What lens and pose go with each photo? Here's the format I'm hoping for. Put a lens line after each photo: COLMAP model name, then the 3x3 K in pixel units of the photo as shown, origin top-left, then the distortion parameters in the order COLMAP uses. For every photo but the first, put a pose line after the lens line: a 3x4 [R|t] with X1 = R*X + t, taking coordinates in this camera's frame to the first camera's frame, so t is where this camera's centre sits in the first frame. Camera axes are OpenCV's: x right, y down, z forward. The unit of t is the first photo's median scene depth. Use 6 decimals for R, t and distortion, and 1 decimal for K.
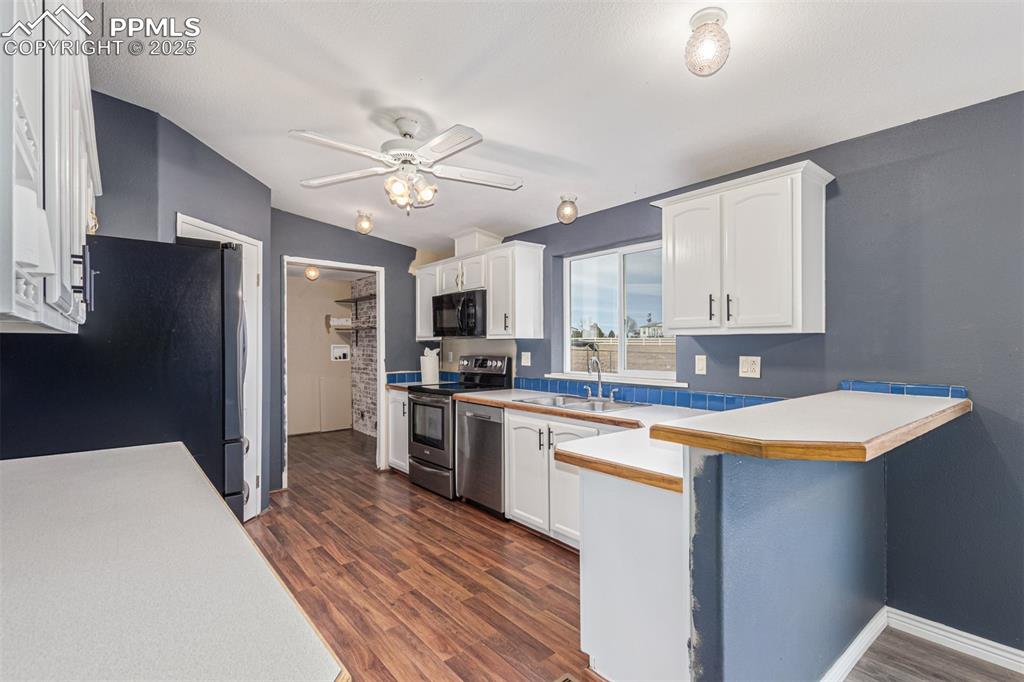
lens RADIAL K [[484.7, 0, 512.9], [0, 484.7, 342.1], [0, 0, 1]] dist [0.015084, 0.000907]
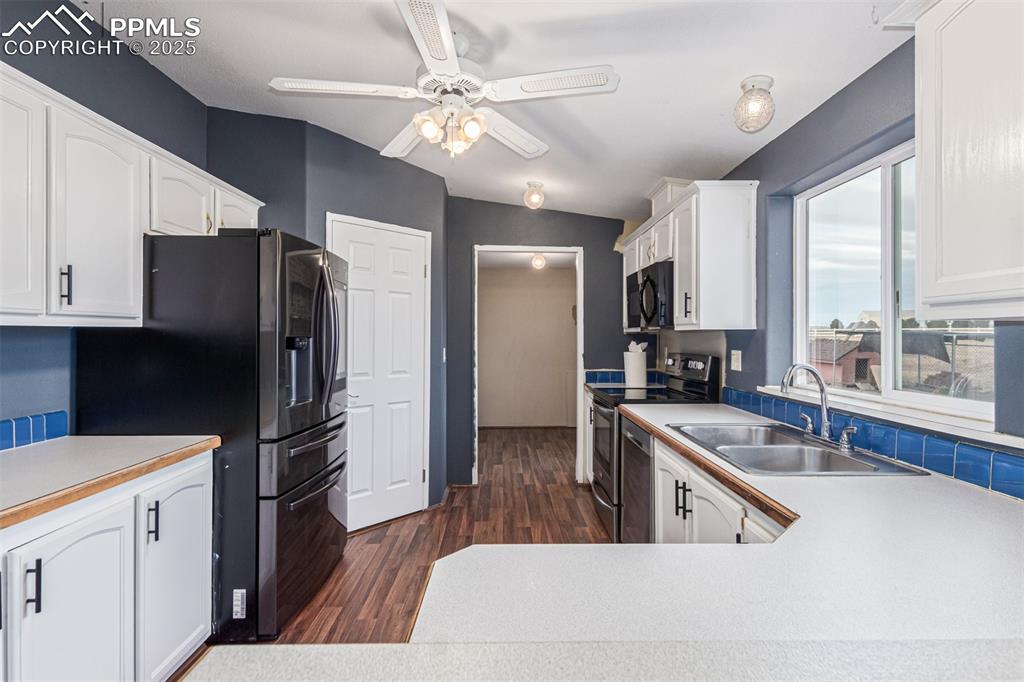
lens RADIAL K [[484.7, 0, 515.6], [0, 484.7, 333.9], [0, 0, 1]] dist [0.015084, 0.000907]
pose [[0.787504, 0.001334, -0.616307, 0.216211], [-0.000610, 0.999999, 0.001386, -0.002396], [0.616309, -0.000716, 0.787504, 0.322848]]
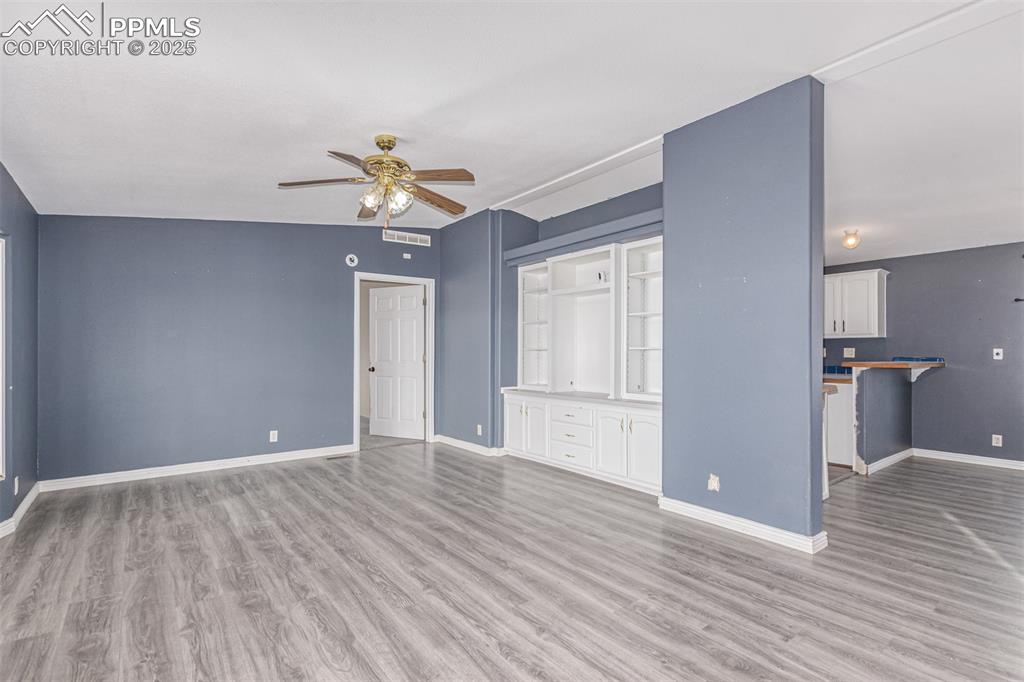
lens RADIAL K [[484.7, 0, 515.2], [0, 484.7, 347.8], [0, 0, 1]] dist [0.015084, 0.000907]
pose [[0.999603, 0.001926, -0.028102, -0.703247], [-0.001905, 0.999998, 0.000784, 0.021482], [0.028103, -0.000730, 0.999605, -0.915461]]
